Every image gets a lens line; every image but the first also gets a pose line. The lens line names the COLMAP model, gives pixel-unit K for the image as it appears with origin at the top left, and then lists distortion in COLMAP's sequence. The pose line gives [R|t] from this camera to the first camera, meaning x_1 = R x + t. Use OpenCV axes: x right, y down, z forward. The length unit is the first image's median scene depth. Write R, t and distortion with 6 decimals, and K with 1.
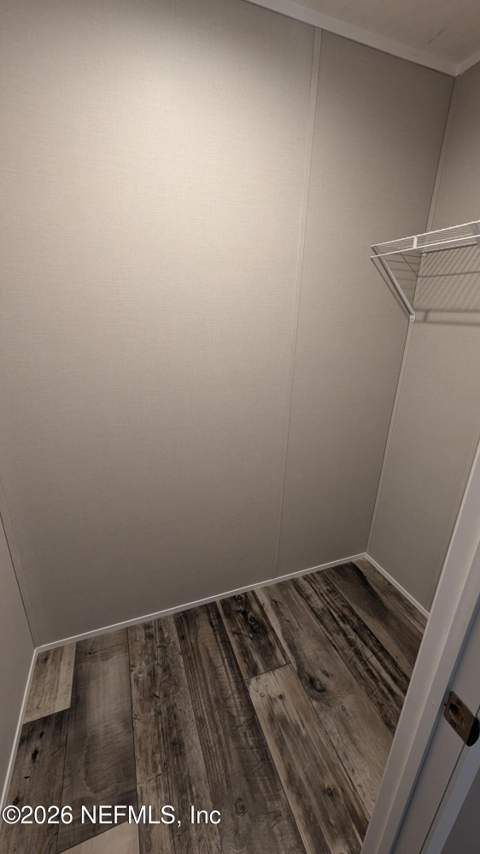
lens RADIAL K [[323.7, 0, 237.6], [0, 323.7, 423.6], [0, 0, 1]] dist [0.002531, -0.000111]
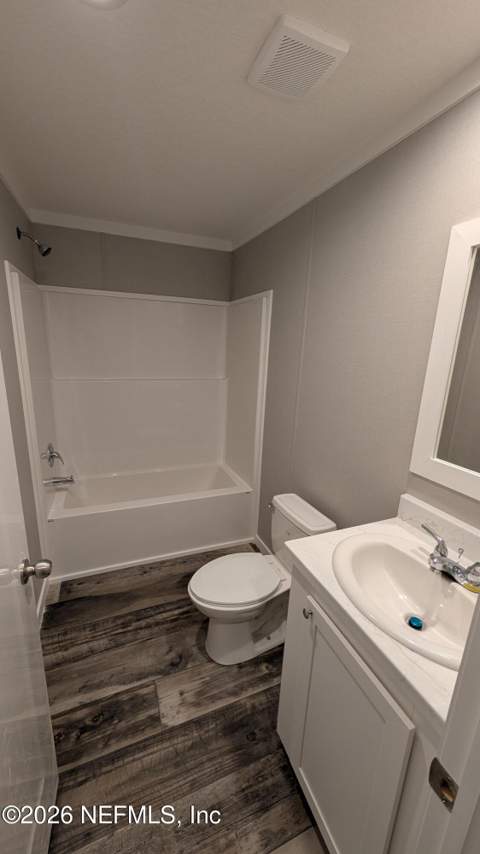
lens RADIAL K [[323.7, 0, 233.3], [0, 323.7, 426.7], [0, 0, 1]] dist [0.002531, -0.000111]
pose [[-0.023851, -0.273041, 0.961707, -0.643072], [0.293431, 0.917698, 0.267823, -0.236358], [-0.955683, 0.288582, 0.058231, 0.453634]]
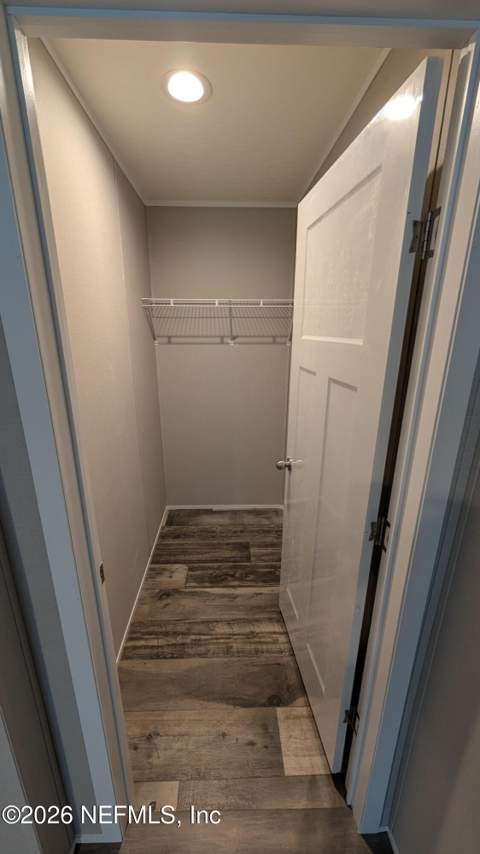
lens RADIAL K [[323.7, 0, 236.1], [0, 323.7, 425.2], [0, 0, 1]] dist [0.002531, -0.000111]
pose [[-0.317335, 0.253698, -0.913748, 1.213235], [-0.323346, 0.876863, 0.355751, -0.465976], [0.891485, 0.408349, -0.196227, 1.193635]]
